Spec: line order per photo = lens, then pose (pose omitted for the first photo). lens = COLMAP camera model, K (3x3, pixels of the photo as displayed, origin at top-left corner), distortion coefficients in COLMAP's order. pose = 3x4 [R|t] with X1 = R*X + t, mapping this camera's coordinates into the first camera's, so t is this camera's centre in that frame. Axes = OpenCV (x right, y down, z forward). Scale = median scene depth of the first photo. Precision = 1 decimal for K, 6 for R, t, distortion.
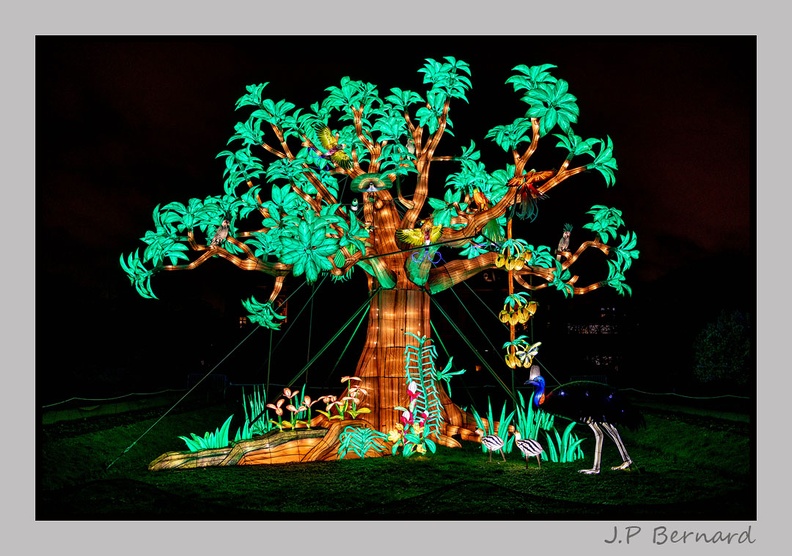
lens RADIAL K [[638.9, 0, 396.4], [0, 638.9, 275.9], [0, 0, 1]] dist [-0.050276, -0.000971]
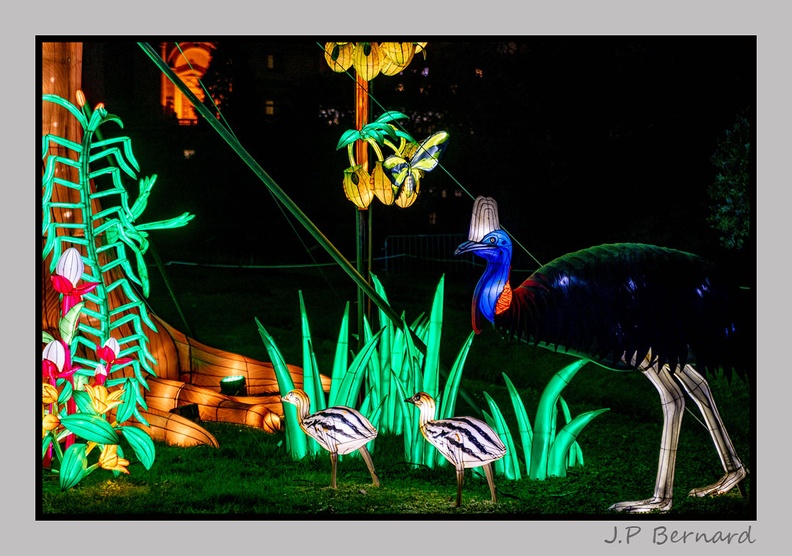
lens RADIAL K [[1643.0, 0, 396.3], [0, 1643.0, 279.6], [0, 0, 1]] dist [-0.009841, 0.000000]
pose [[0.948182, -0.015146, 0.317367, -0.079918], [-0.042448, 0.983870, 0.173774, 0.032280], [-0.314880, -0.178241, 0.932245, 0.189687]]
